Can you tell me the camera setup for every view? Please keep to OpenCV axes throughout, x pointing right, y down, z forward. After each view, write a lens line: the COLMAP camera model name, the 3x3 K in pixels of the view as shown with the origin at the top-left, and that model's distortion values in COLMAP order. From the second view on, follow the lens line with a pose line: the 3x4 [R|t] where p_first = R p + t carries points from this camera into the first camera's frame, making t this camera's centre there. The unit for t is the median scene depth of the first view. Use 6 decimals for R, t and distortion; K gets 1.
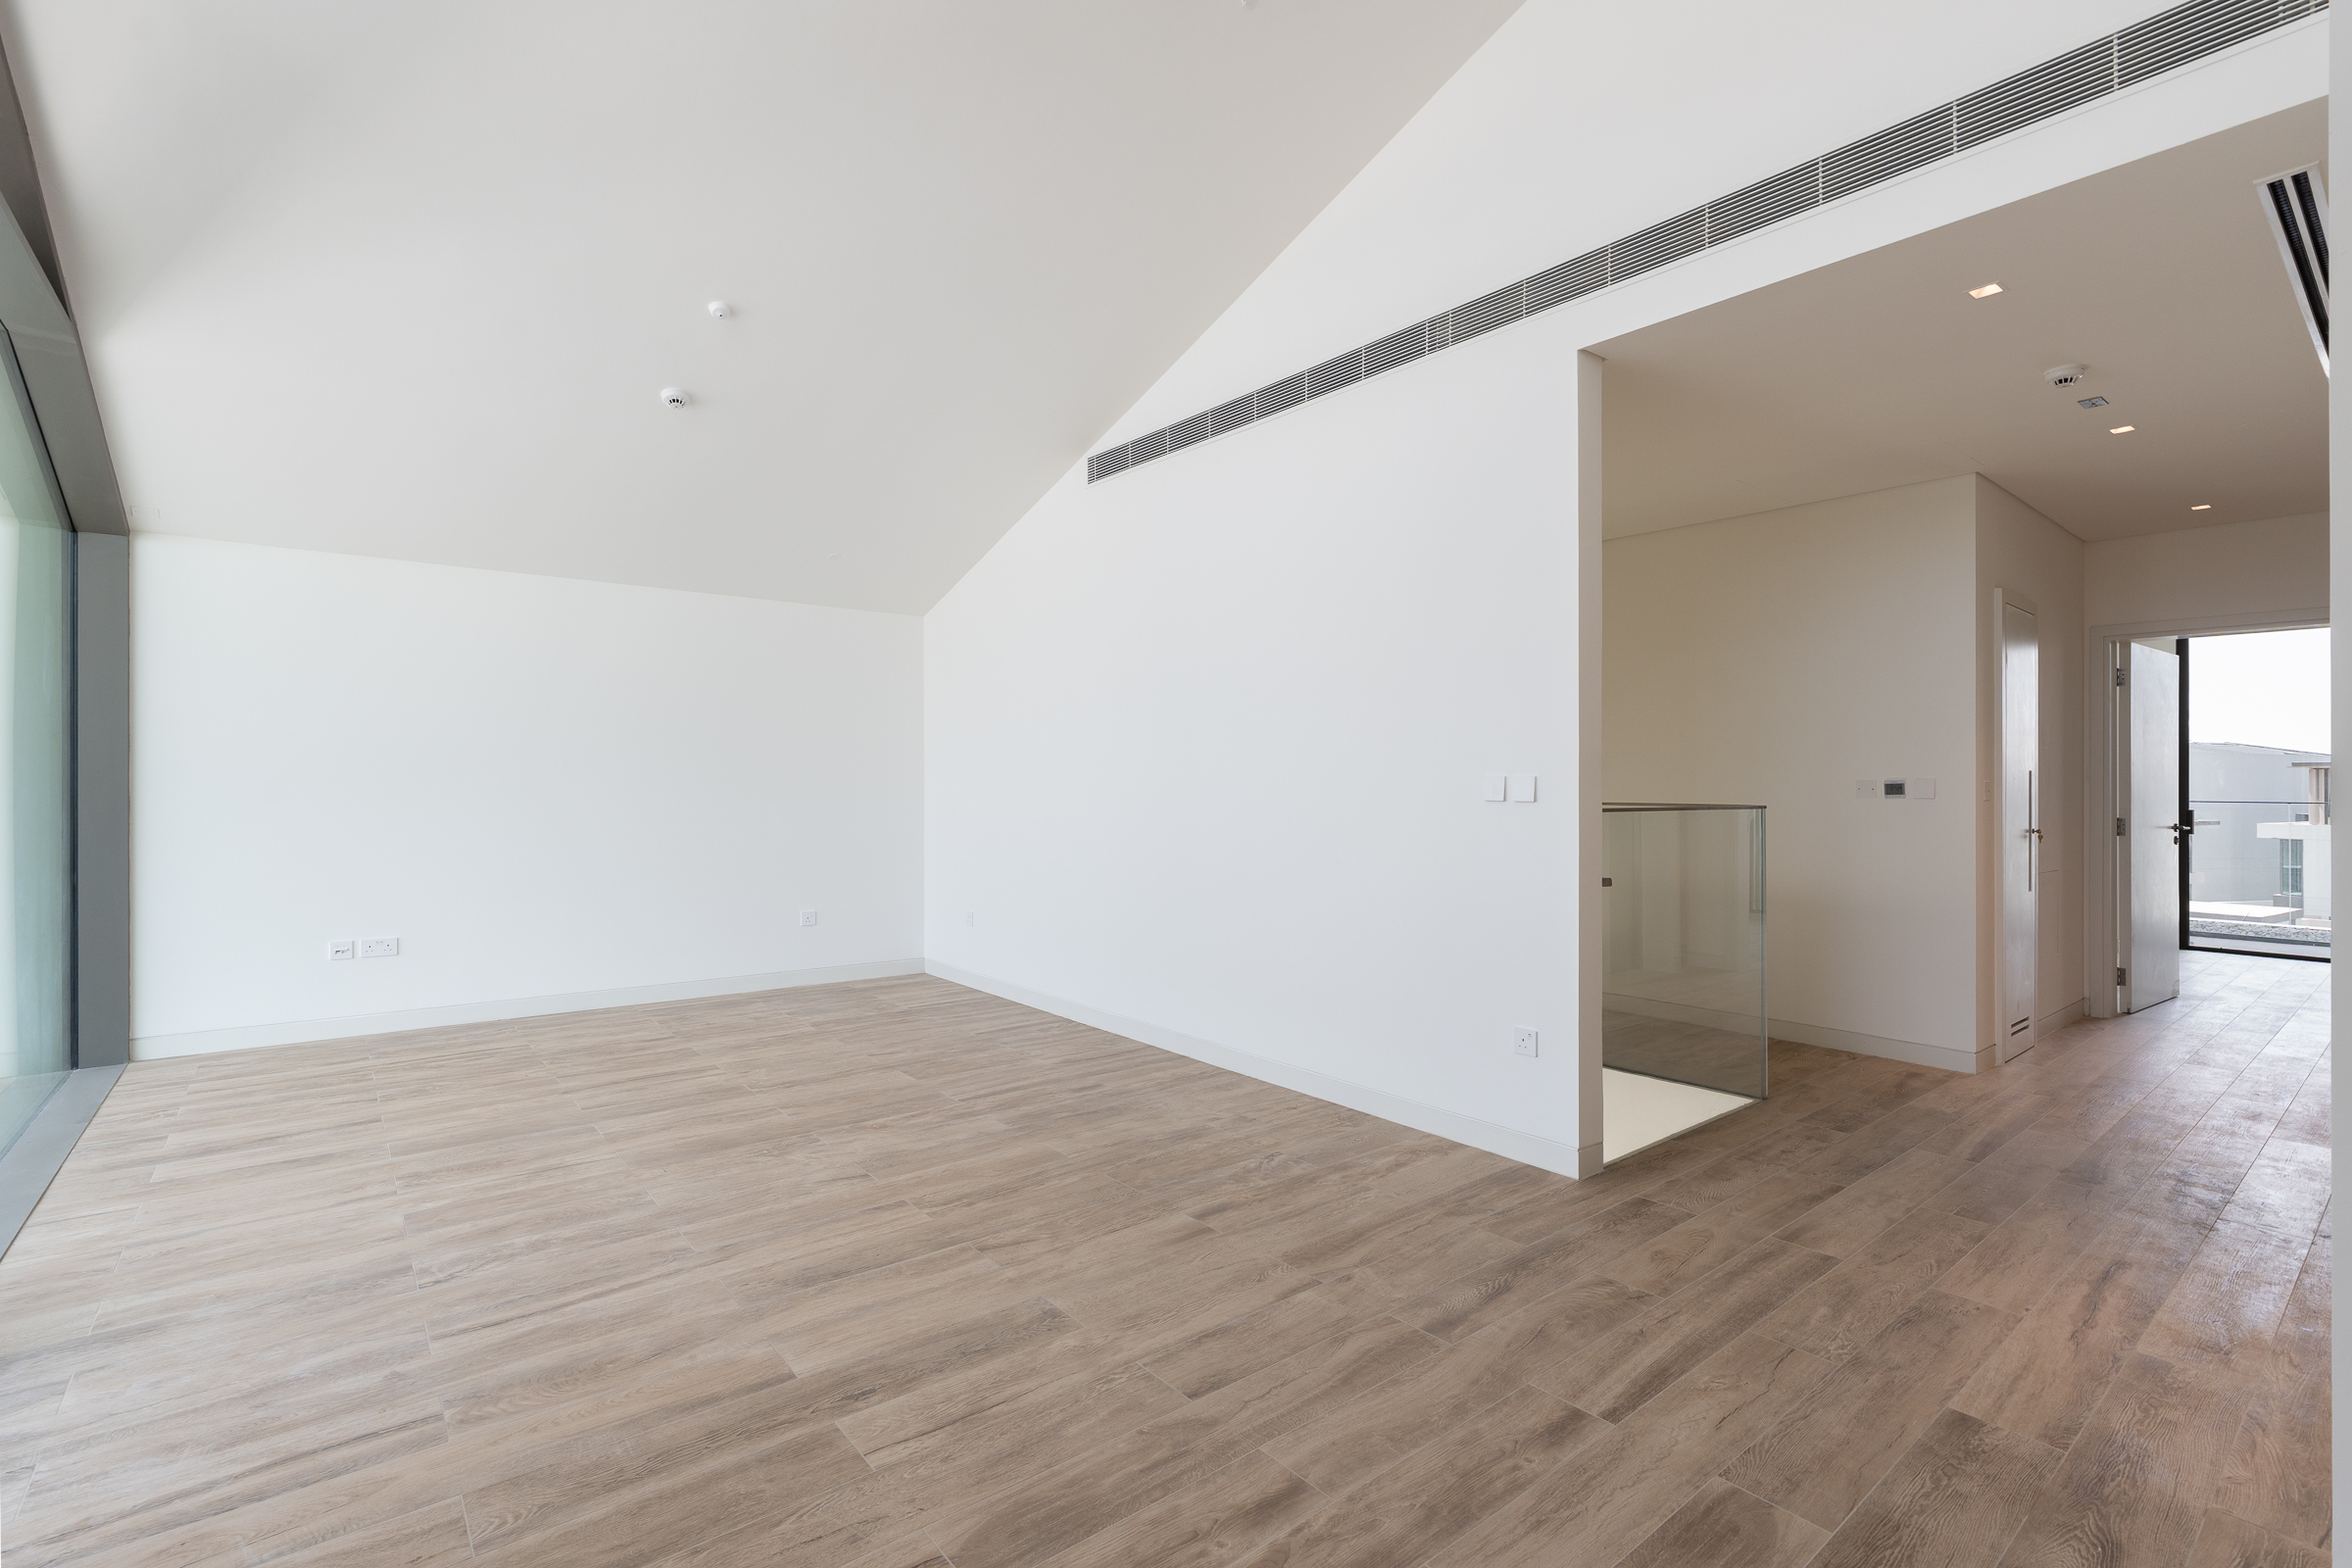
lens RADIAL K [[1069.5, 0, 1181.4], [0, 1069.5, 774.9], [0, 0, 1]] dist [-0.006214, 0.002167]
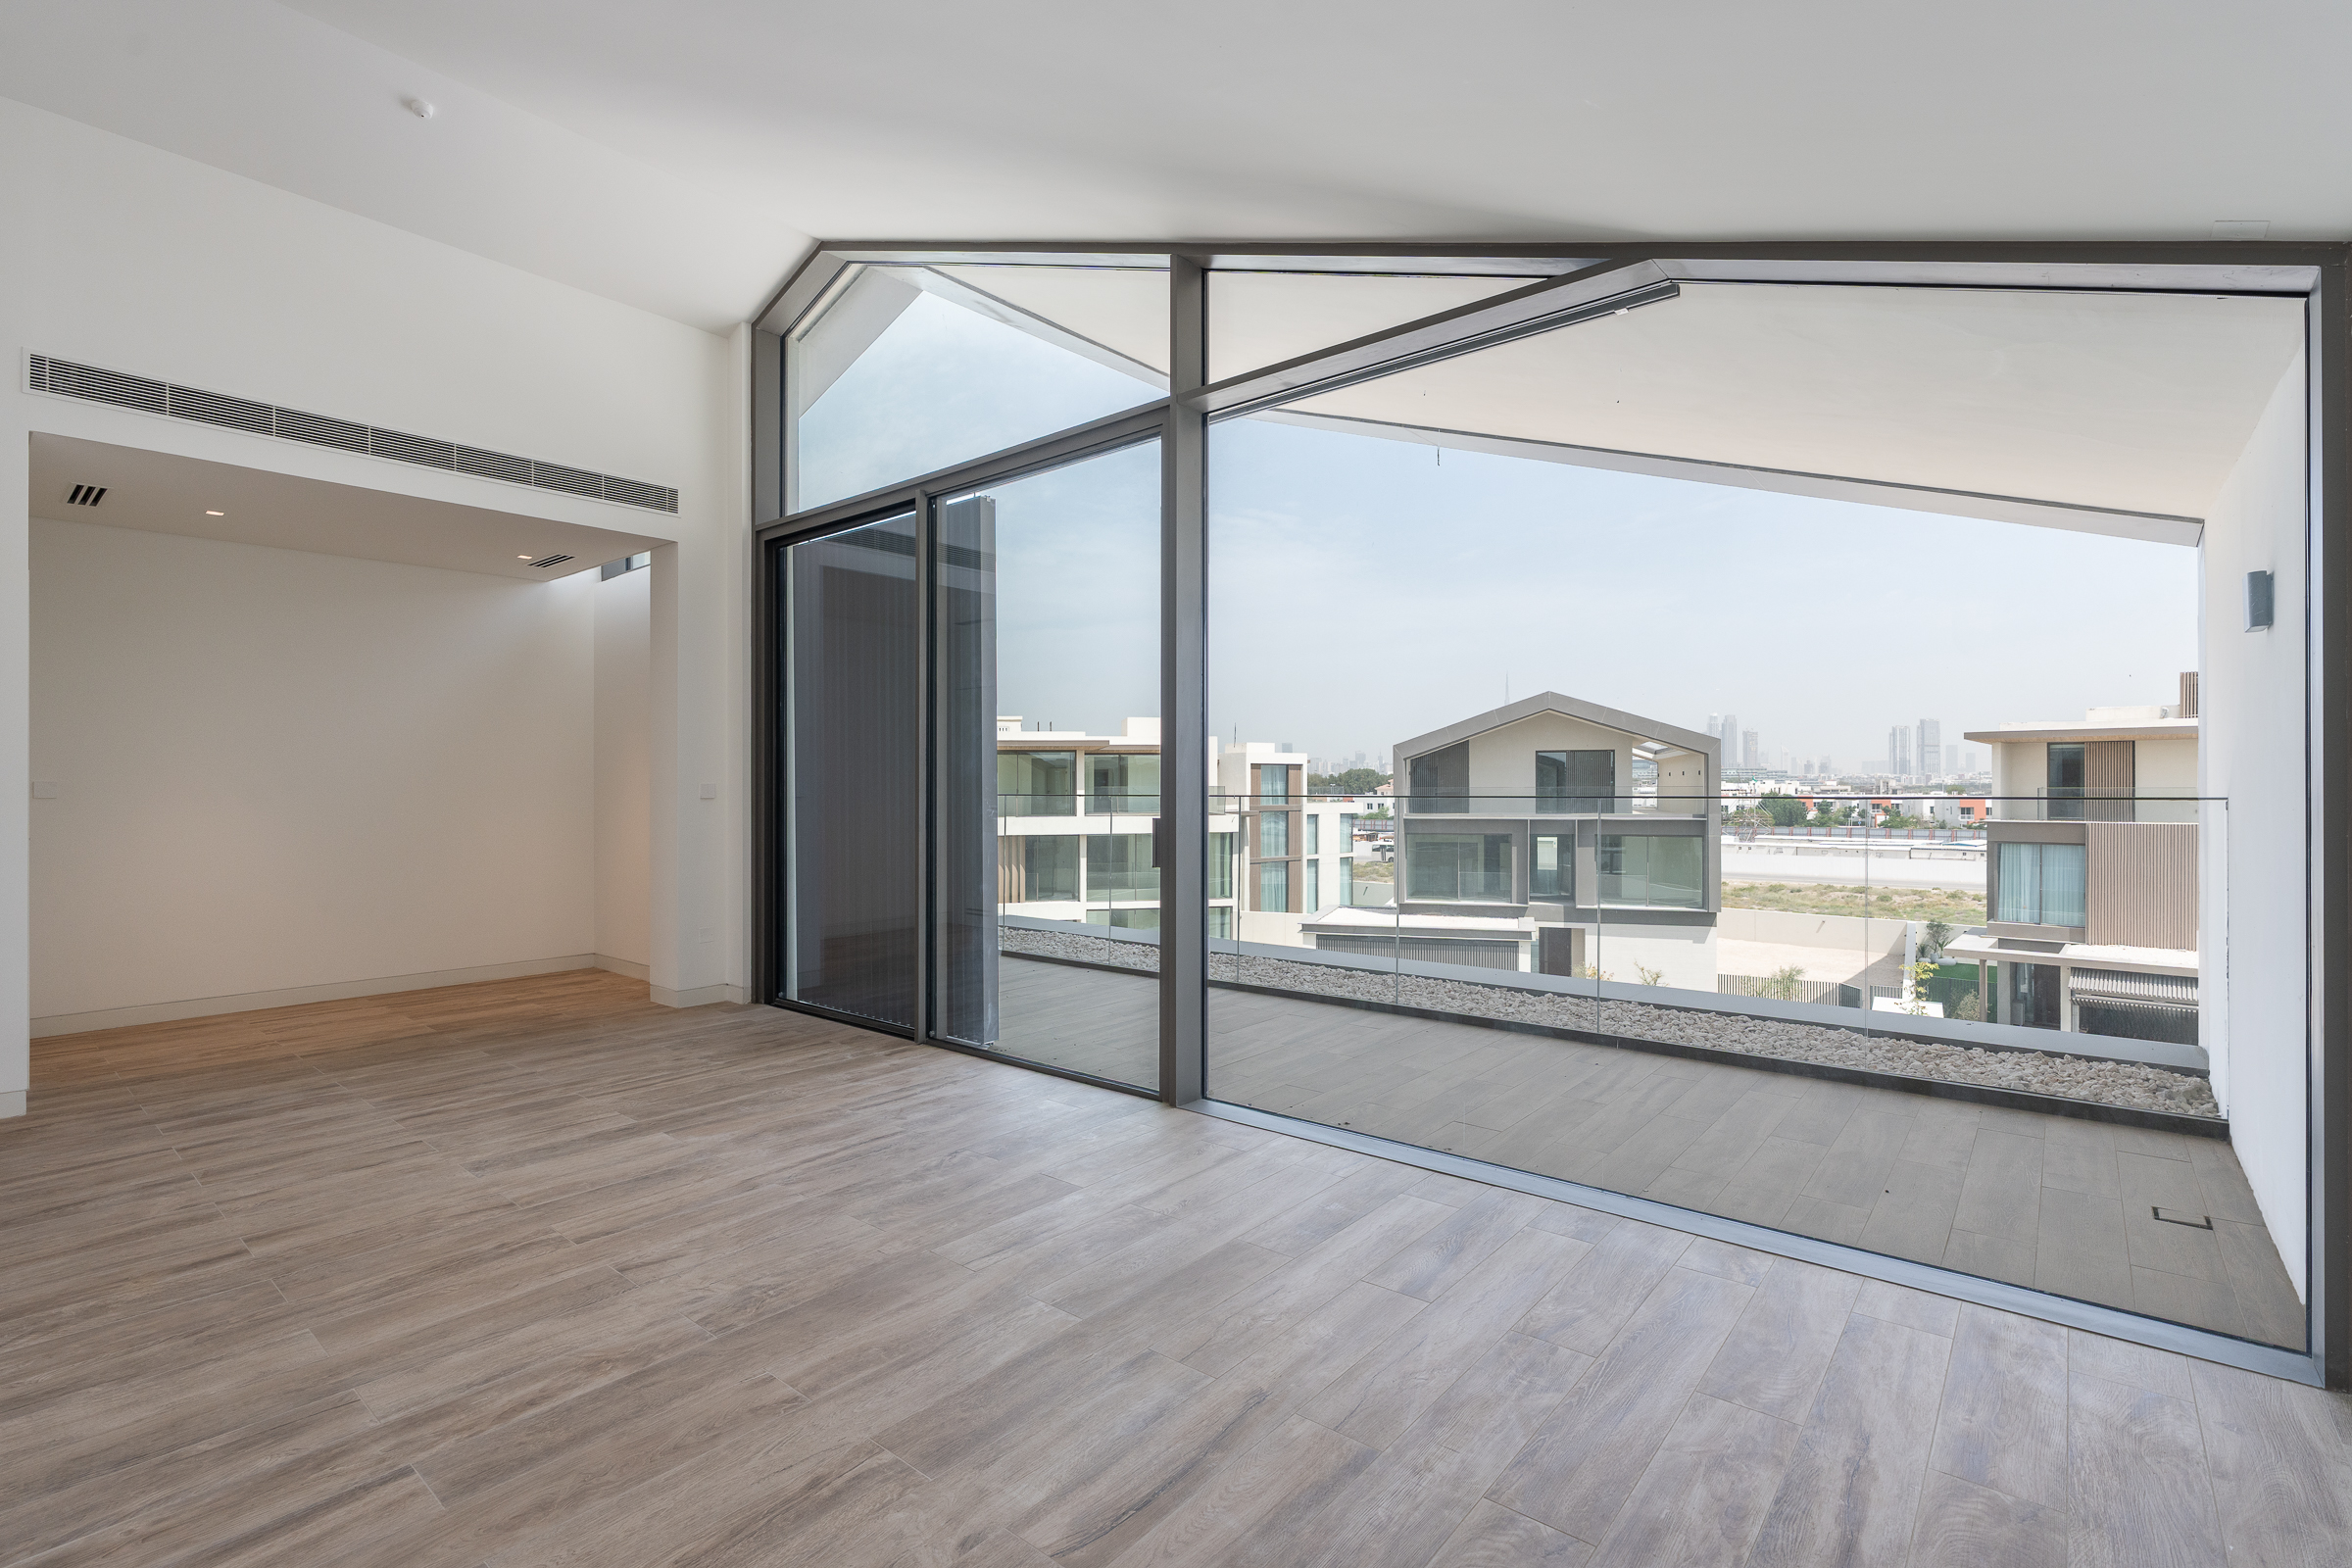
lens RADIAL K [[1069.5, 0, 1156.2], [0, 1069.5, 798.0], [0, 0, 1]] dist [-0.006214, 0.002167]
pose [[-0.983223, -0.000074, -0.182409, -0.667726], [-0.000077, 1.000000, 0.000012, 0.018730], [0.182409, 0.000026, -0.983223, 2.288585]]
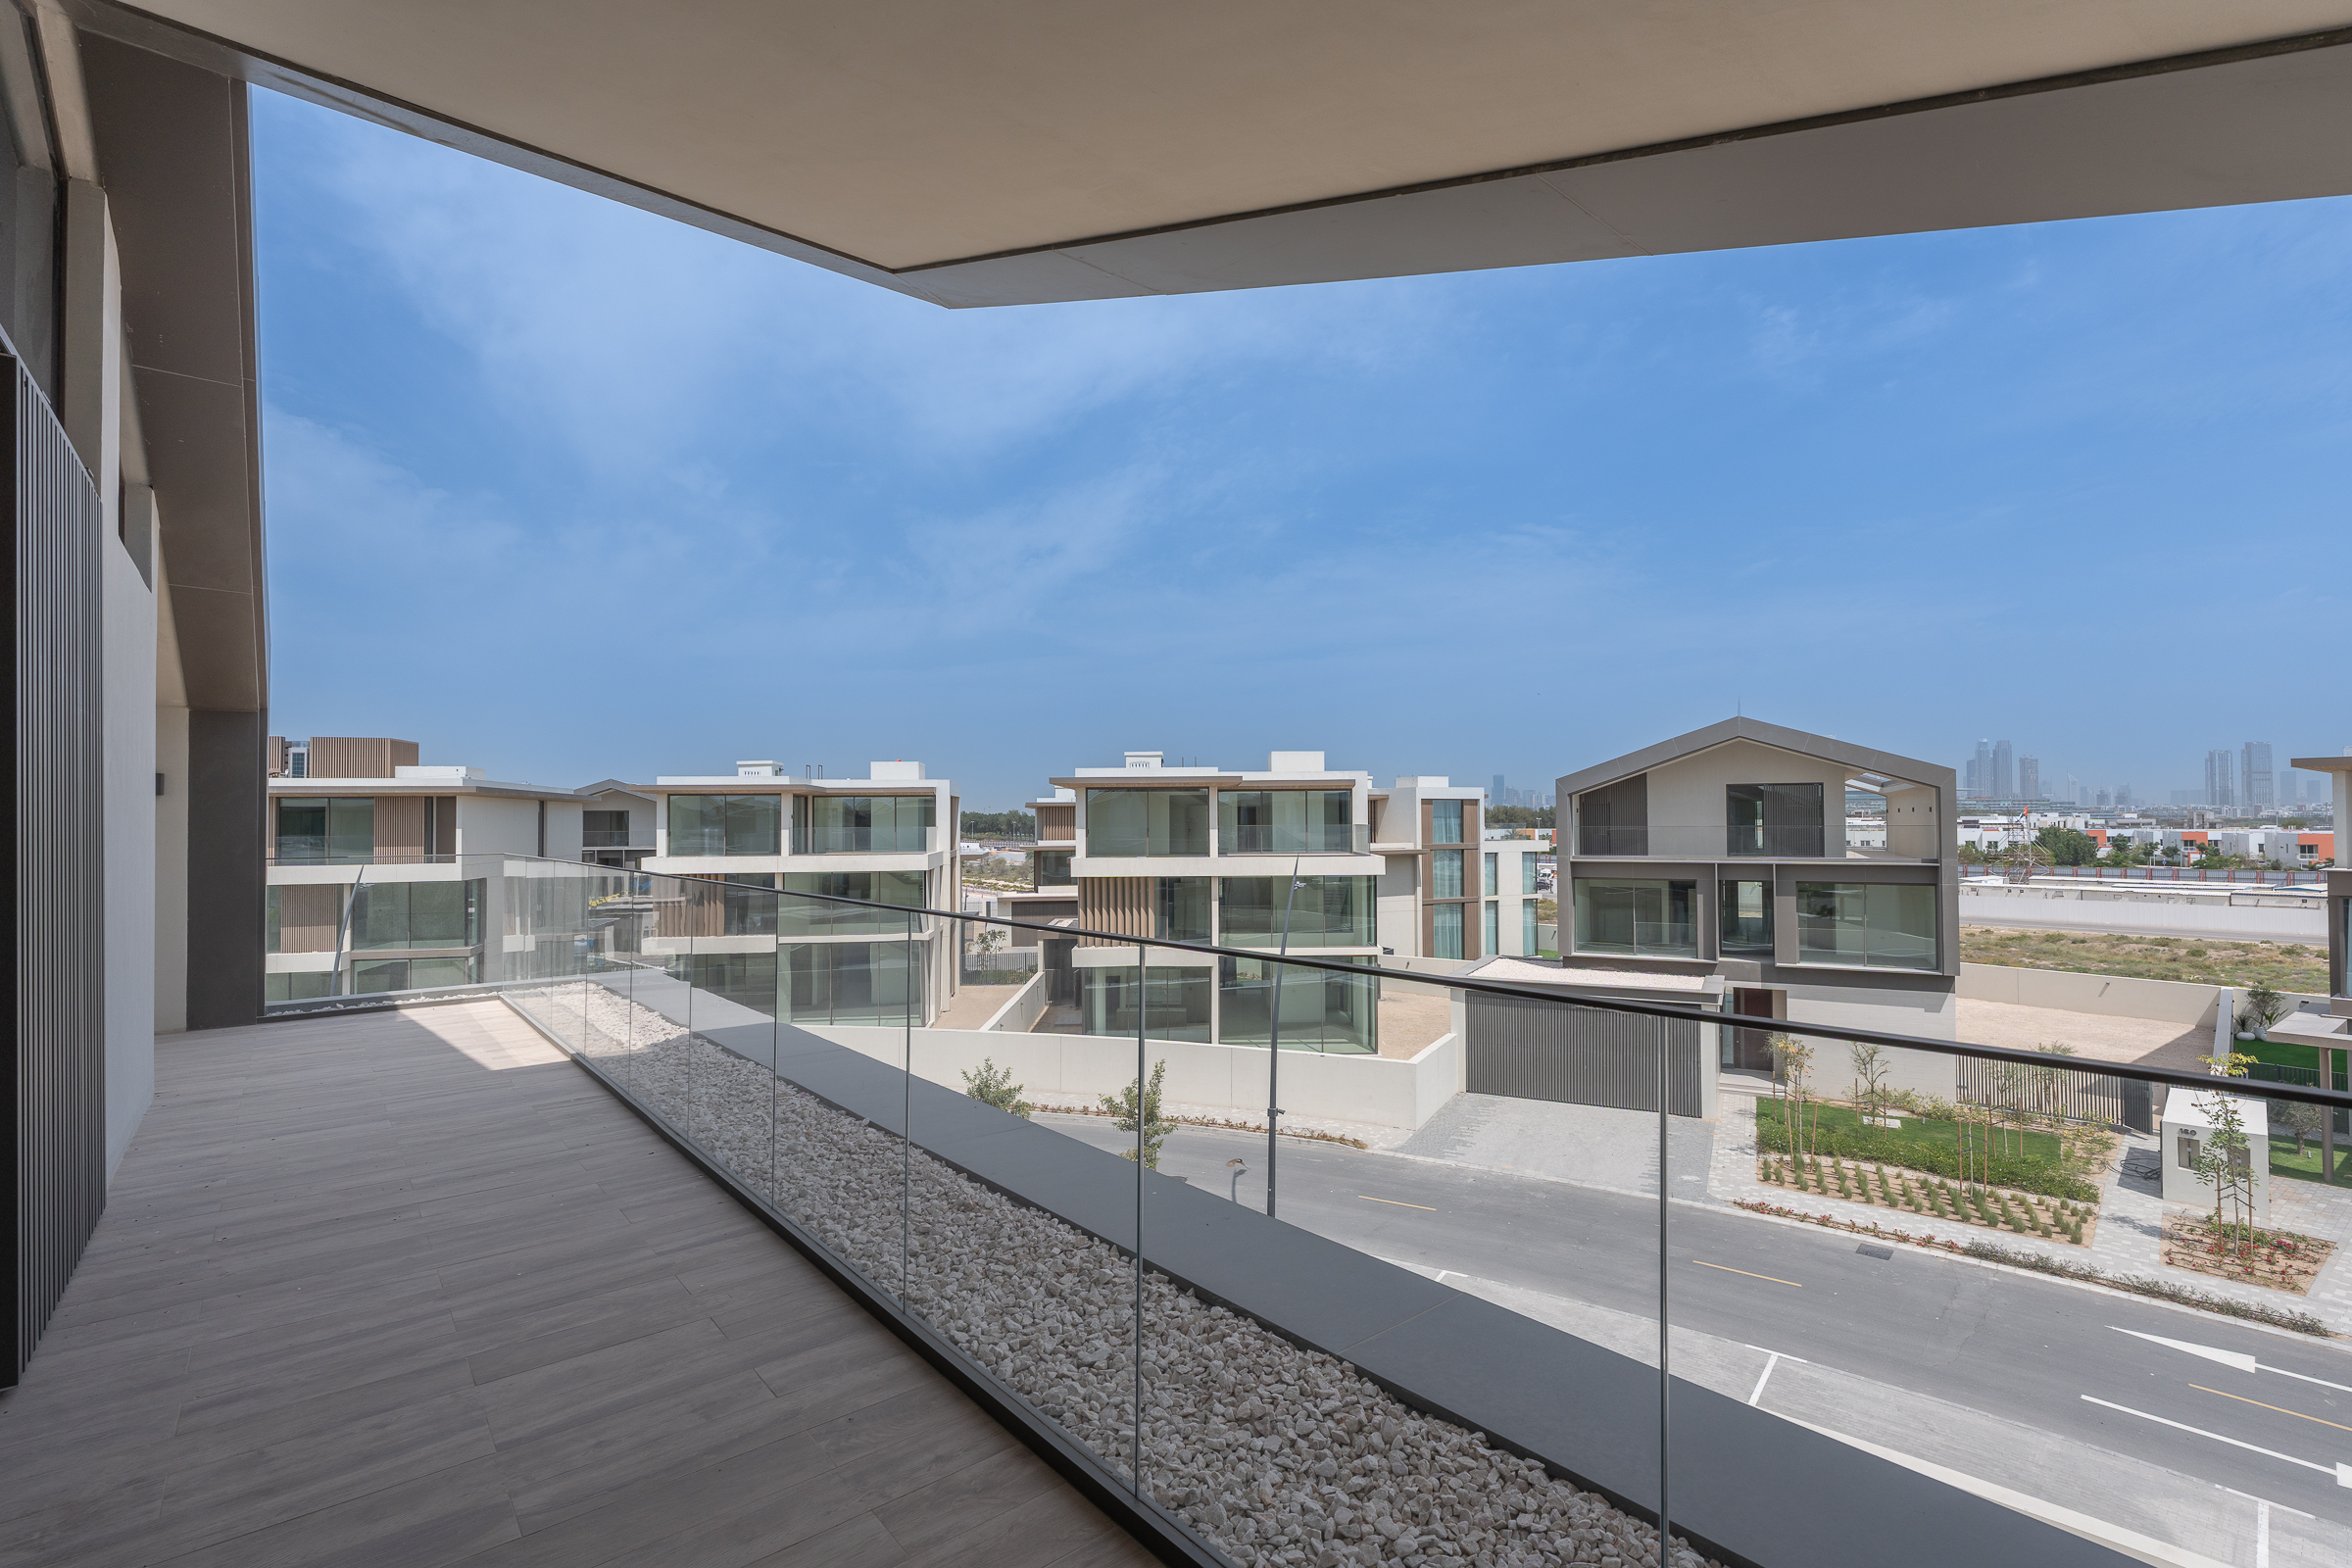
lens RADIAL K [[1069.5, 0, 1176.2], [0, 1069.5, 812.9], [0, 0, 1]] dist [-0.006214, 0.002167]
pose [[-0.999857, -0.000831, -0.016891, -0.717623], [-0.000524, 0.999835, -0.018161, 0.015147], [0.016903, -0.018149, -0.999692, 2.248778]]
